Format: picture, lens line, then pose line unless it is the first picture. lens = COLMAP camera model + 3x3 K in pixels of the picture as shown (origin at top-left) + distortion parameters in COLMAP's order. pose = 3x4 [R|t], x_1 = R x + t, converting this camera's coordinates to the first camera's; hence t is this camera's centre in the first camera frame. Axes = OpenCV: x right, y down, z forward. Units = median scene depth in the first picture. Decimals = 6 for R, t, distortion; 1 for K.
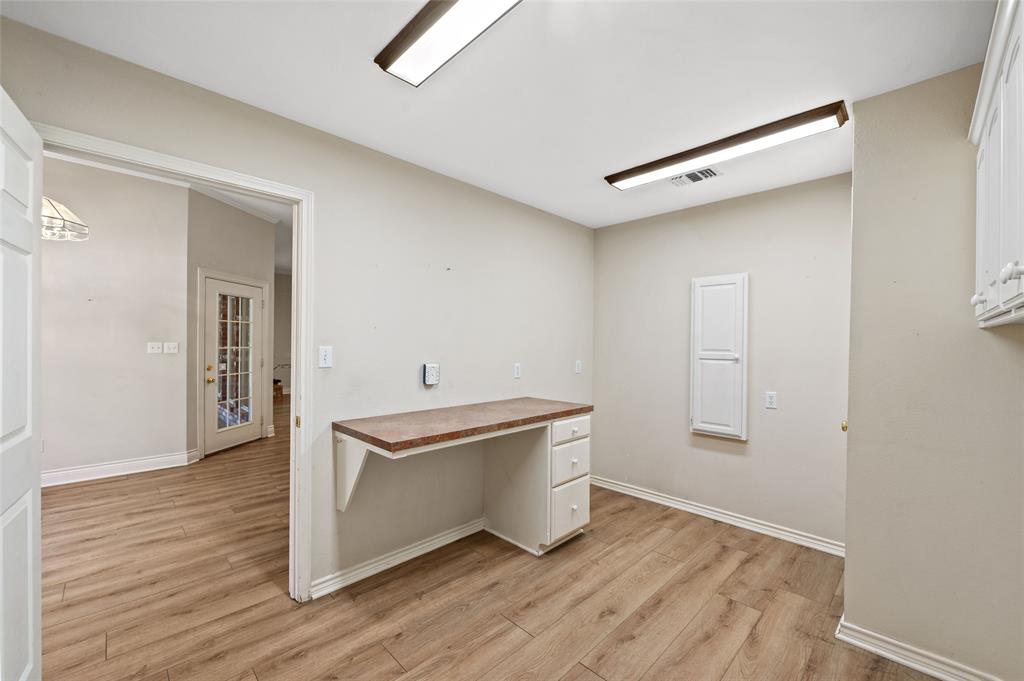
lens RADIAL K [[412.0, 0, 515.5], [0, 412.0, 343.2], [0, 0, 1]] dist [-0.002137, -0.000211]
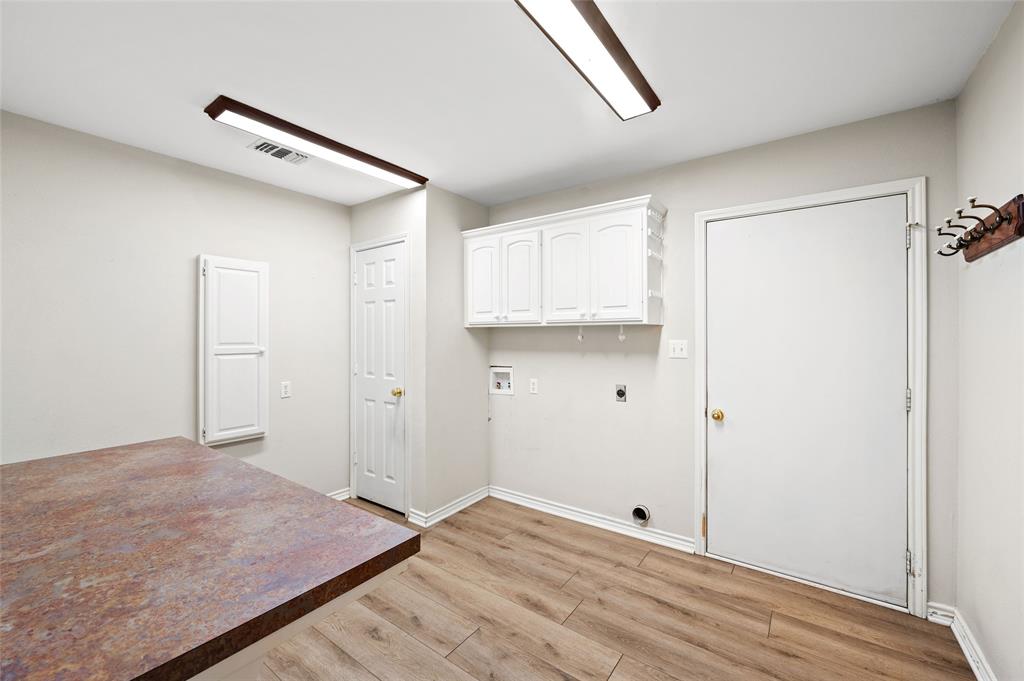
lens RADIAL K [[412.0, 0, 515.7], [0, 412.0, 334.9], [0, 0, 1]] dist [-0.002137, -0.000211]
pose [[-0.154014, -0.005722, 0.988052, -0.489261], [0.003338, 0.999975, 0.006312, -0.005495], [-0.988063, 0.004270, -0.153991, 0.566655]]
